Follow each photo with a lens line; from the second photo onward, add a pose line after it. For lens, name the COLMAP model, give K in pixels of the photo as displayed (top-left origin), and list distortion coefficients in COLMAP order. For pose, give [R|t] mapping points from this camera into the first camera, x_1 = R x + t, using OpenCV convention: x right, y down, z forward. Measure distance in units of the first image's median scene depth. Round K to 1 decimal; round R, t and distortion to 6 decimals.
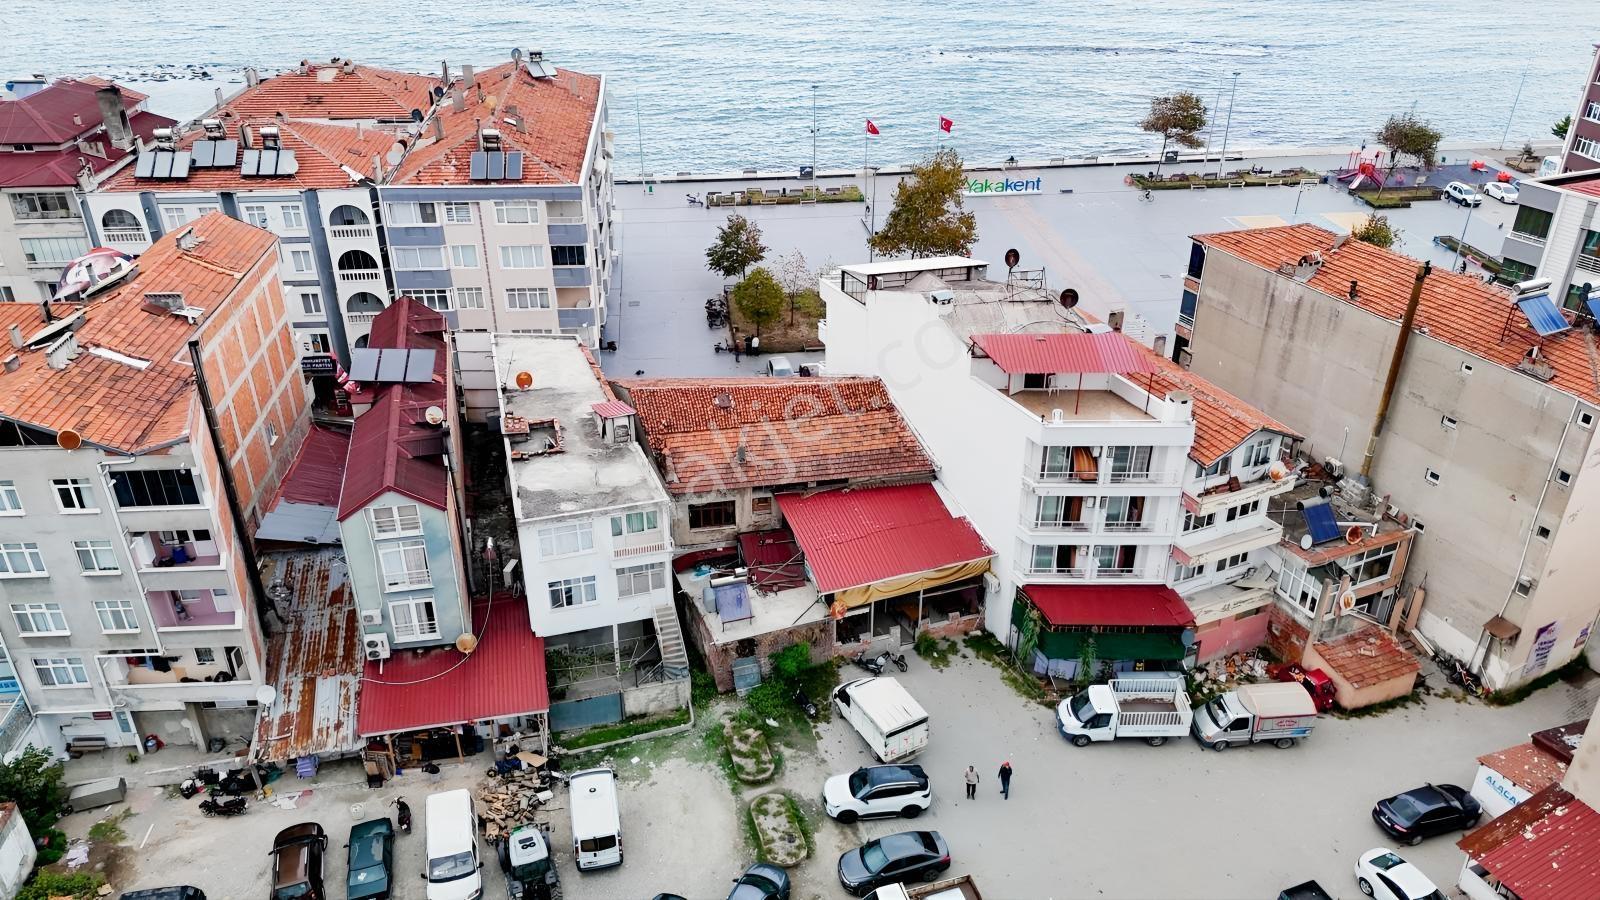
lens RADIAL K [[1178.5, 0, 800.0], [0, 1178.5, 450.0], [0, 0, 1]] dist [0.066815, -0.057656]
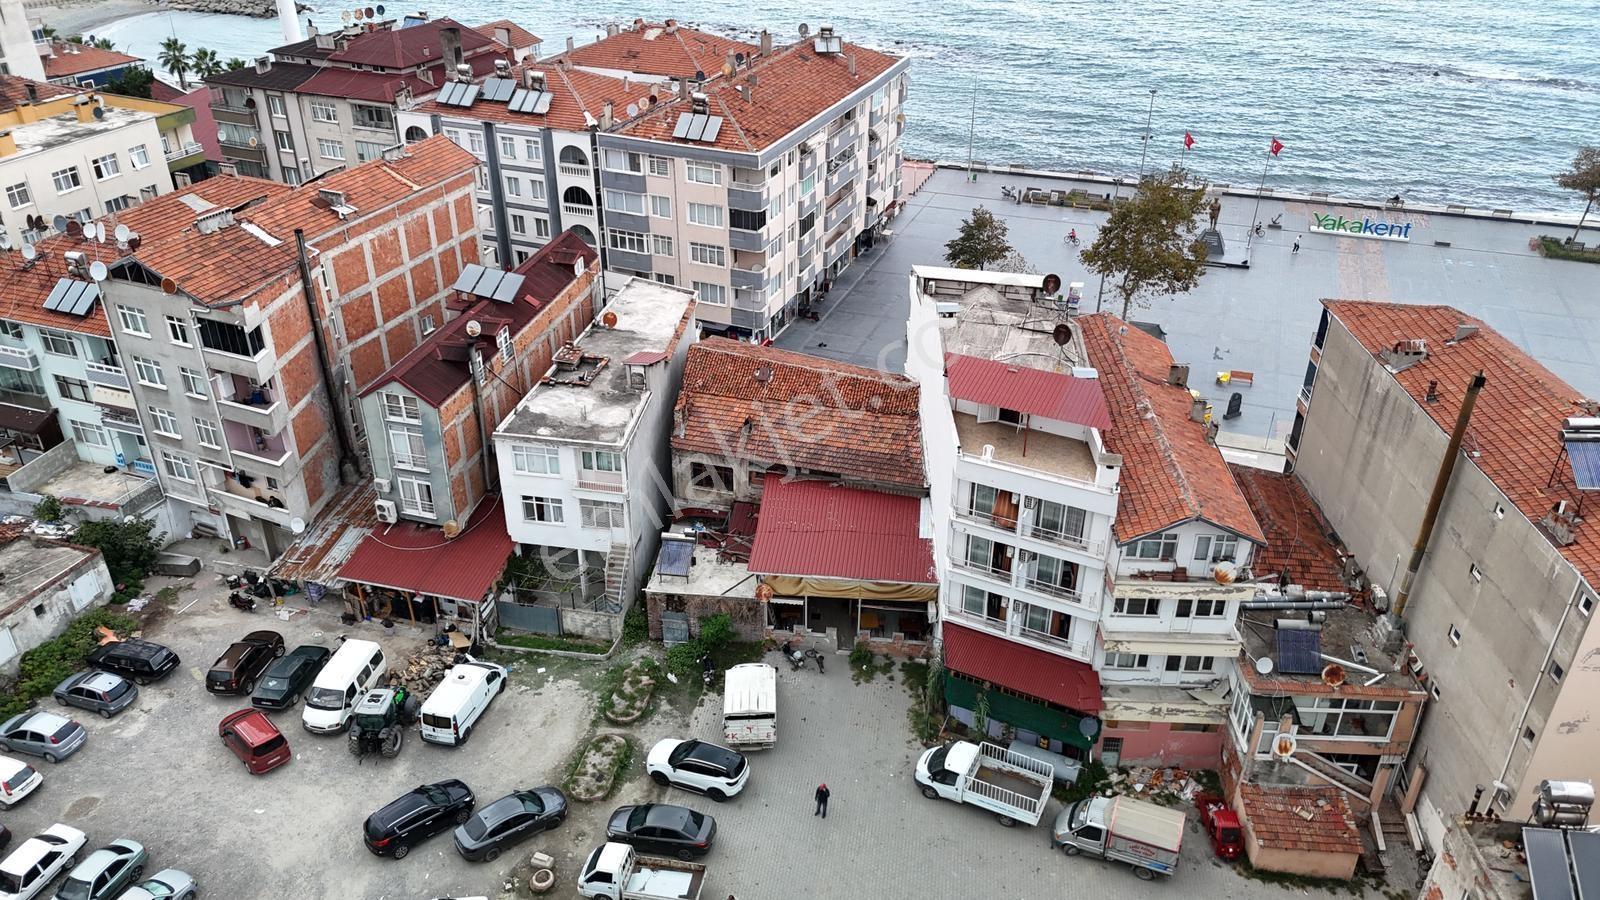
lens RADIAL K [[1178.5, 0, 800.0], [0, 1178.5, 450.0], [0, 0, 1]] dist [0.066815, -0.057656]
pose [[0.890335, 0.225784, -0.395379, 0.419962], [-0.221487, 0.973487, 0.057160, -0.046953], [0.397802, 0.036680, 0.916738, 0.078034]]
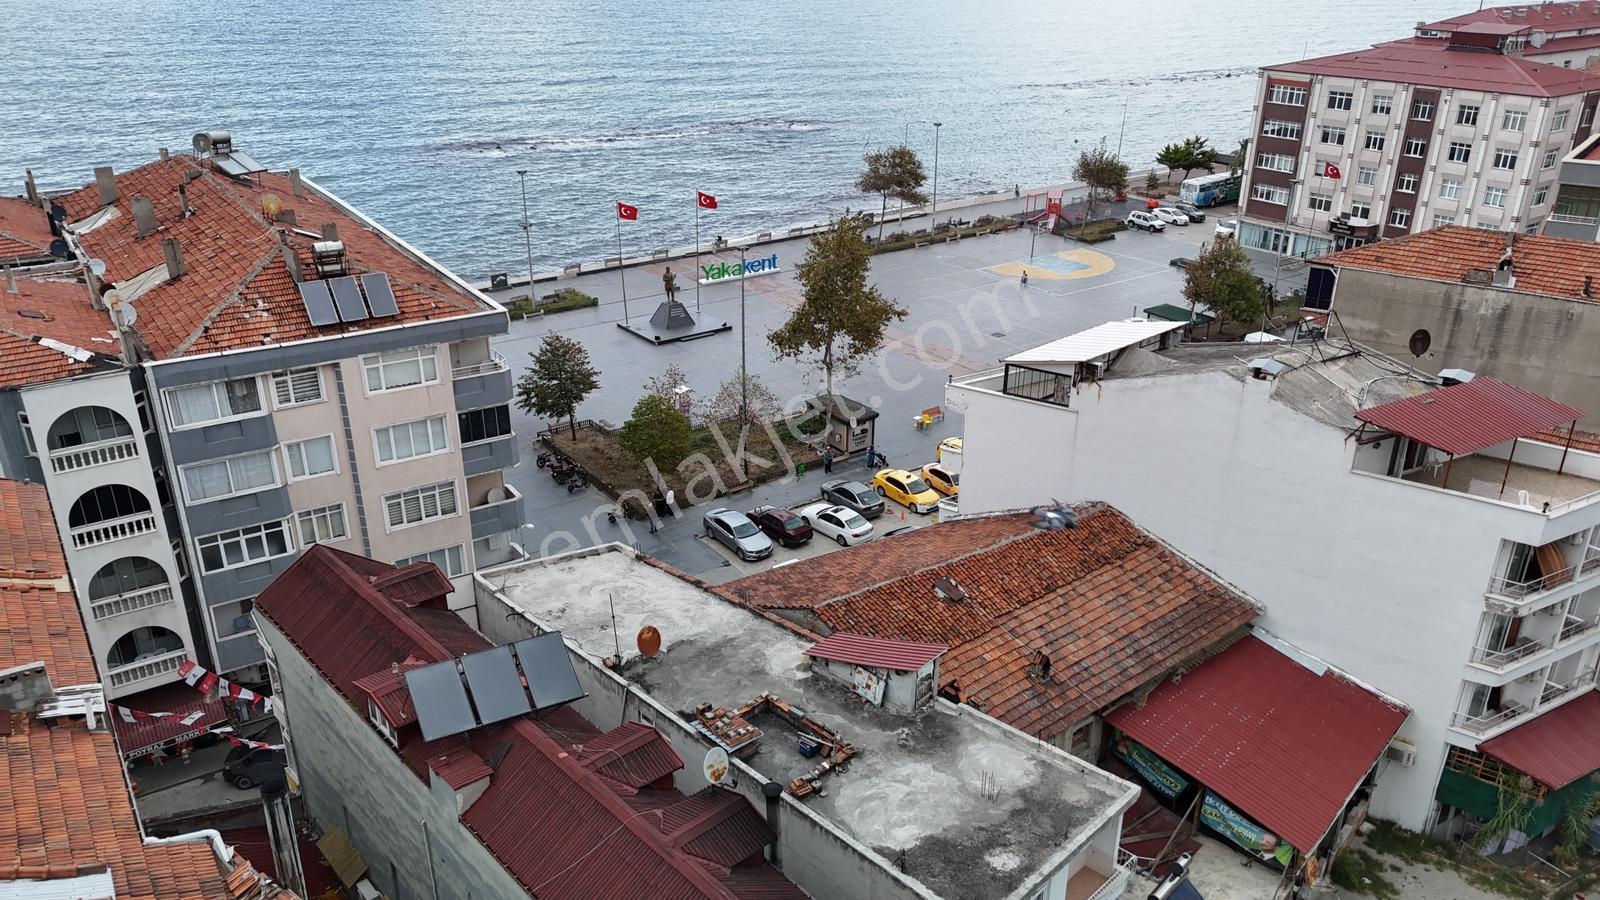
lens RADIAL K [[1178.5, 0, 800.0], [0, 1178.5, 450.0], [0, 0, 1]] dist [0.066815, -0.057656]
pose [[0.876872, -0.191819, 0.440797, -0.439495], [0.228266, 0.973117, -0.030621, -0.125134], [-0.423073, 0.127470, 0.897085, 0.494131]]
